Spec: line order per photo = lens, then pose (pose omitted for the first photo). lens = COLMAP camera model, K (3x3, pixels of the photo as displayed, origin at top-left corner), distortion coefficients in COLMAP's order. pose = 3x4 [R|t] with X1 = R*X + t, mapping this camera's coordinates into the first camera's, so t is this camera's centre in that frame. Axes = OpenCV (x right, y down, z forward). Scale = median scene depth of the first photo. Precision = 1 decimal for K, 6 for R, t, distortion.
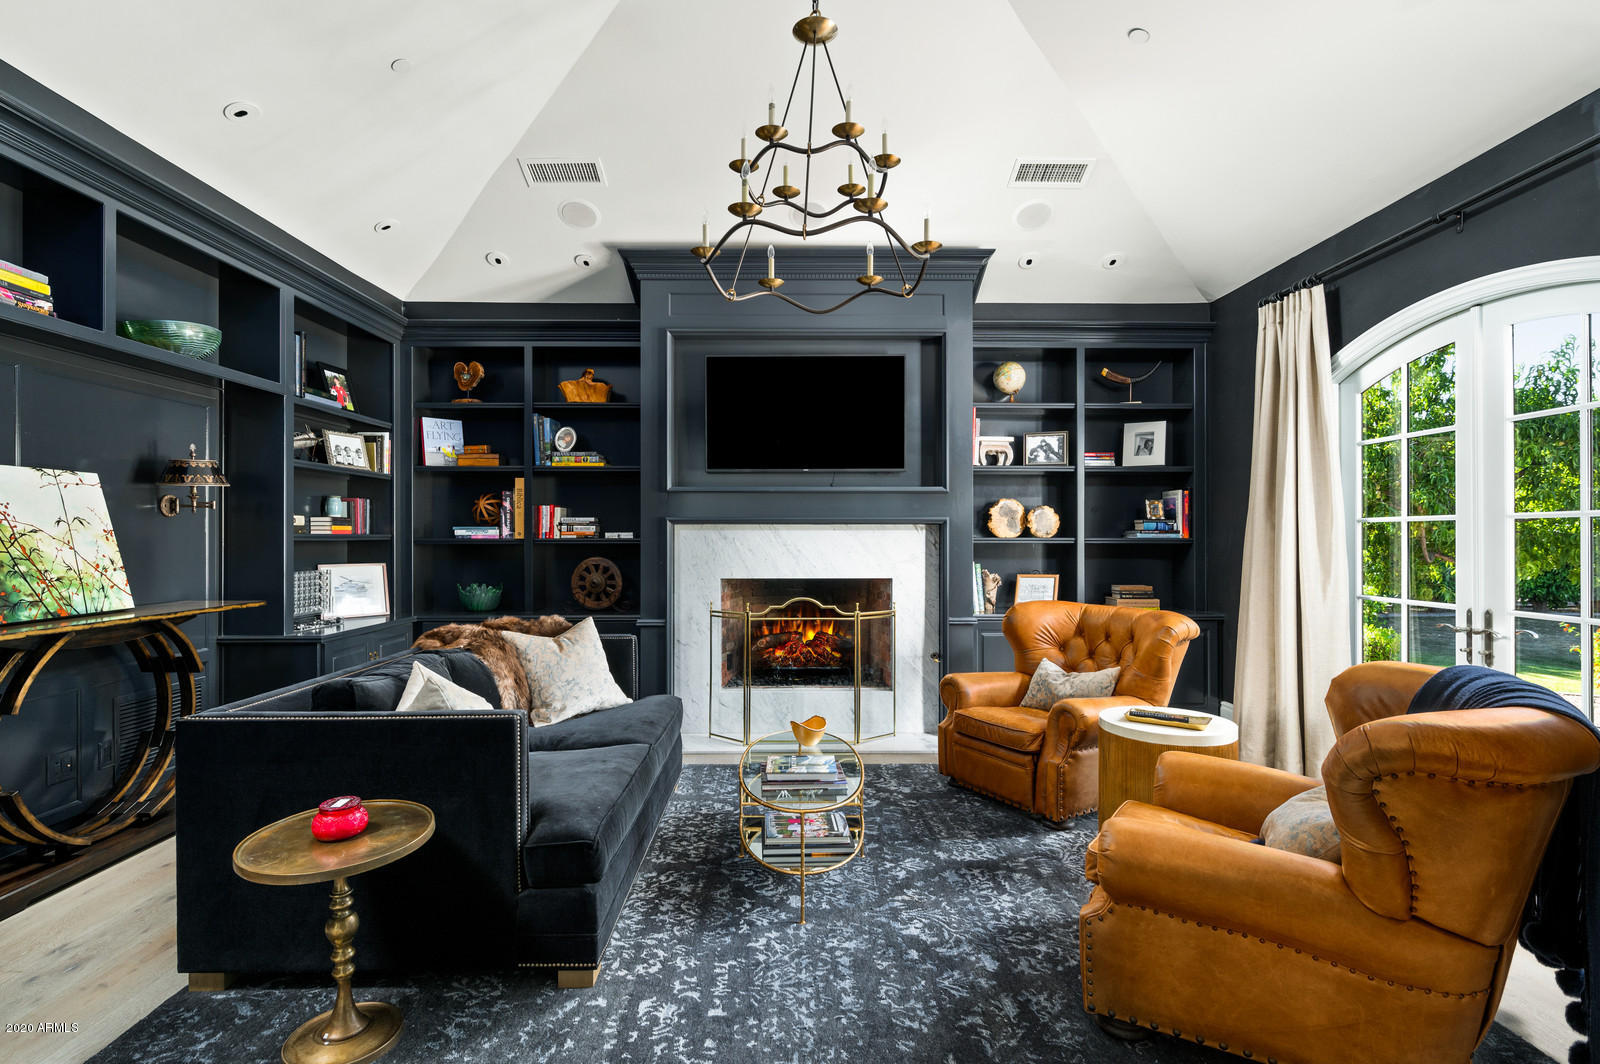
lens RADIAL K [[780.8, 0, 800.5], [0, 780.8, 529.8], [0, 0, 1]] dist [-0.003091, -0.000466]
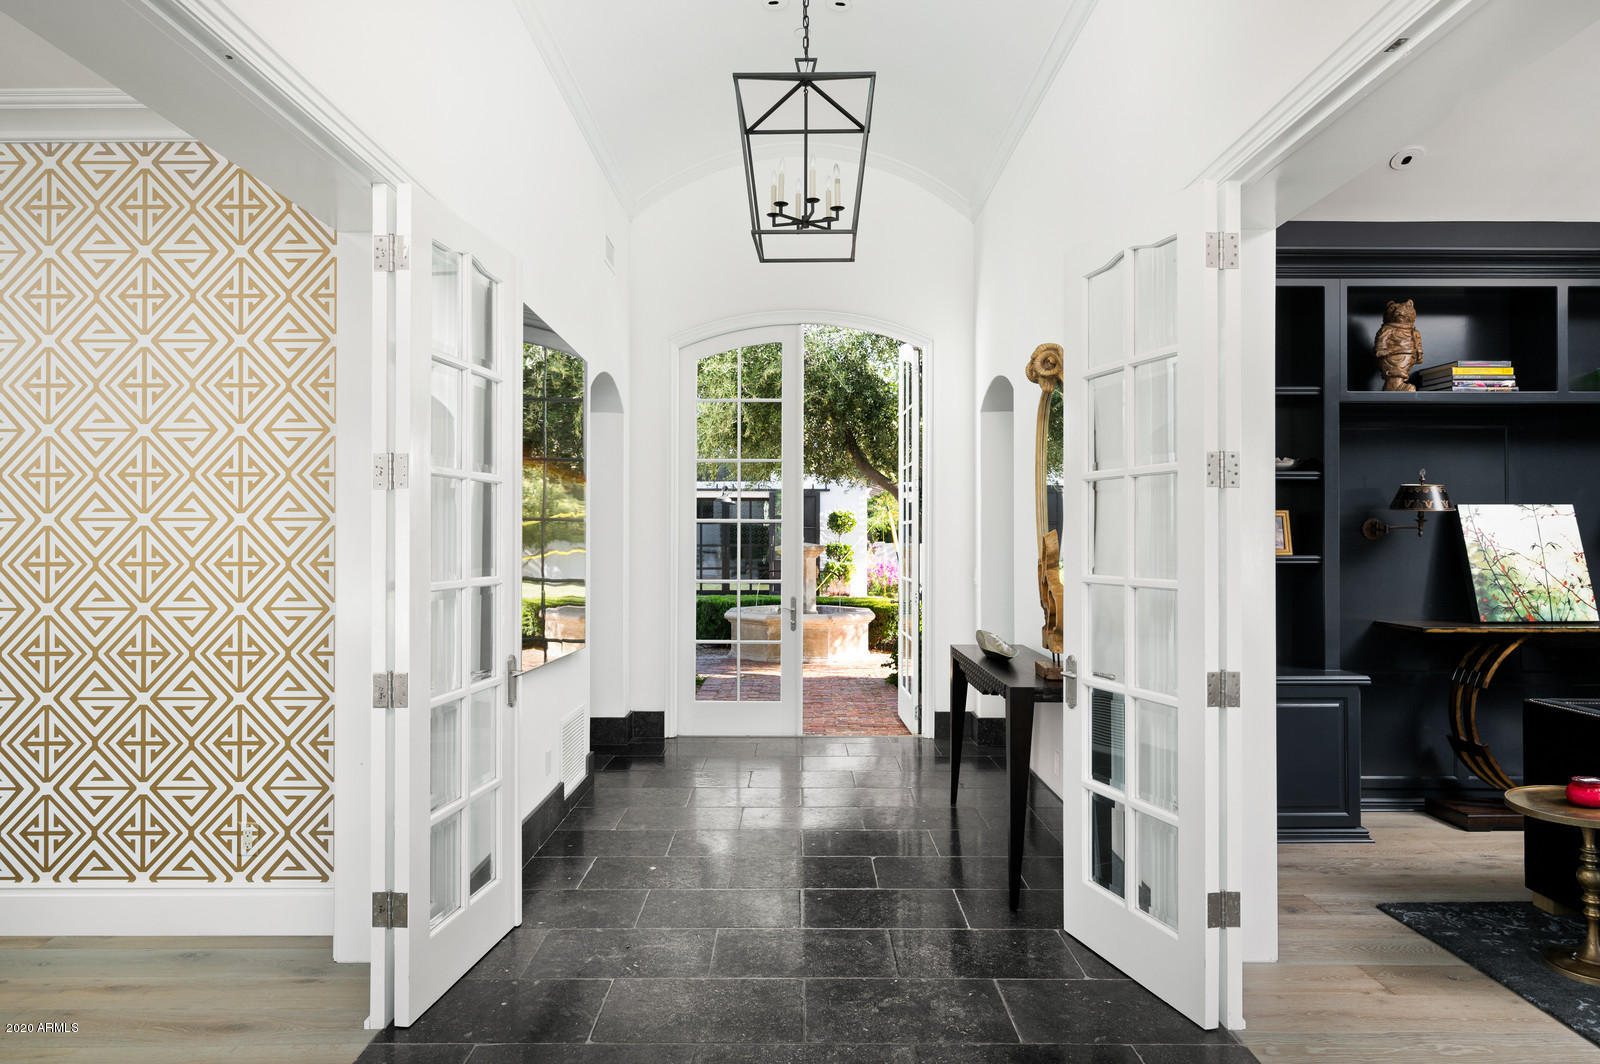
lens RADIAL K [[929.2, 0, 799.5], [0, 929.2, 530.4], [0, 0, 1]] dist [-0.001476, -0.000364]
pose [[-0.021074, -0.004057, -0.999770, 0.595029], [0.006128, 0.999972, -0.004187, -0.038402], [0.999759, -0.006215, -0.021048, -0.162907]]
